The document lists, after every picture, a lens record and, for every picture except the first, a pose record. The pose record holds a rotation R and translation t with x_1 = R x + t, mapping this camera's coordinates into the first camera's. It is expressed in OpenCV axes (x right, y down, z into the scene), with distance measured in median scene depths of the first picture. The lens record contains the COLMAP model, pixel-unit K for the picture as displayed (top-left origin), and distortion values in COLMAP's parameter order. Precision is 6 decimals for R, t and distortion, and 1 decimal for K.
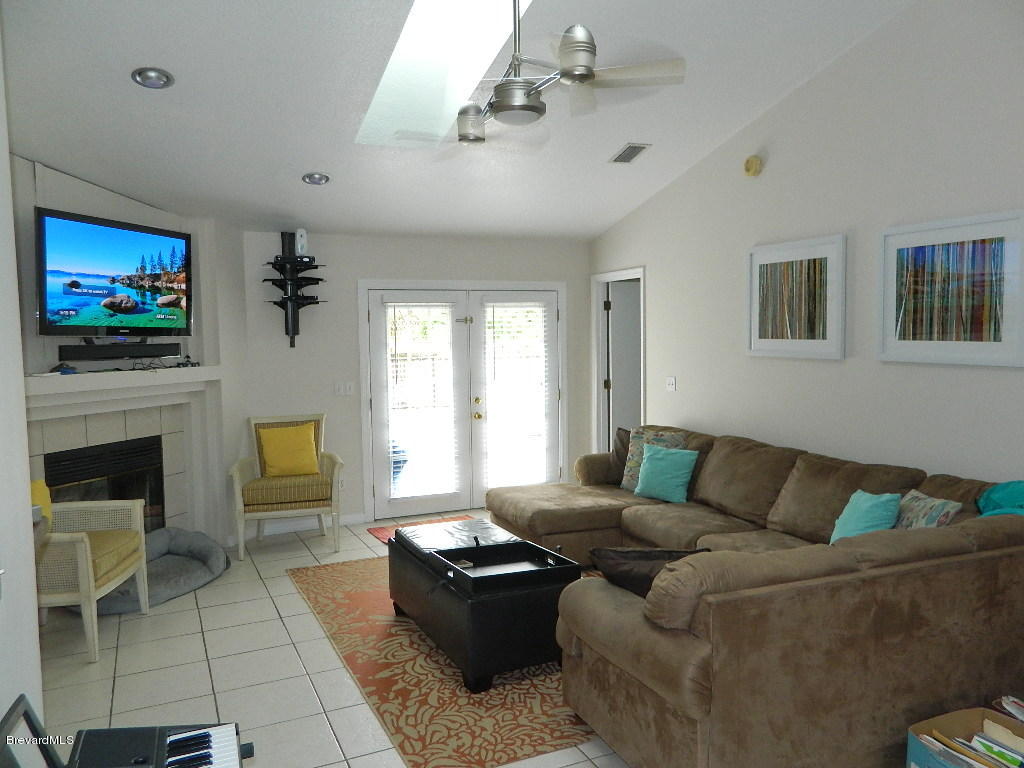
lens RADIAL K [[768.2, 0, 509.9], [0, 768.2, 381.4], [0, 0, 1]] dist [0.012113, 0.003446]
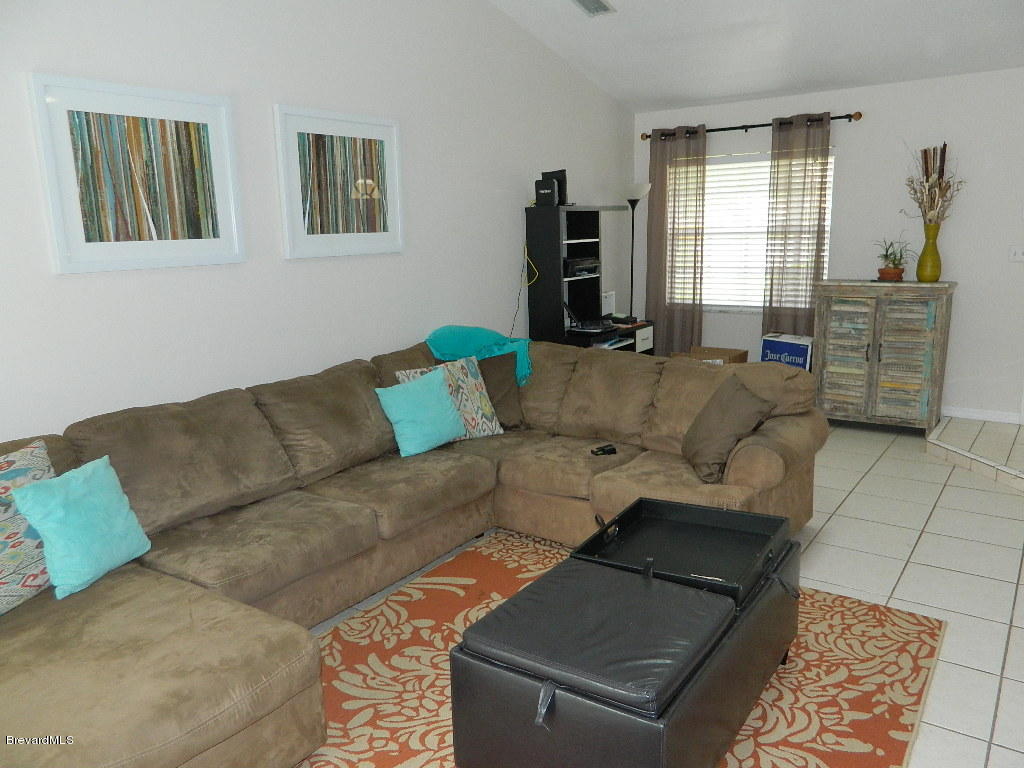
lens RADIAL K [[747.0, 0, 512.0], [0, 747.0, 384.0], [0, 0, 1]] dist [0.034064, 0.001762]
pose [[-0.483018, -0.173878, 0.858173, -0.354466], [0.085190, 0.966103, 0.243695, -0.064935], [-0.871457, 0.190817, -0.451832, 1.011041]]
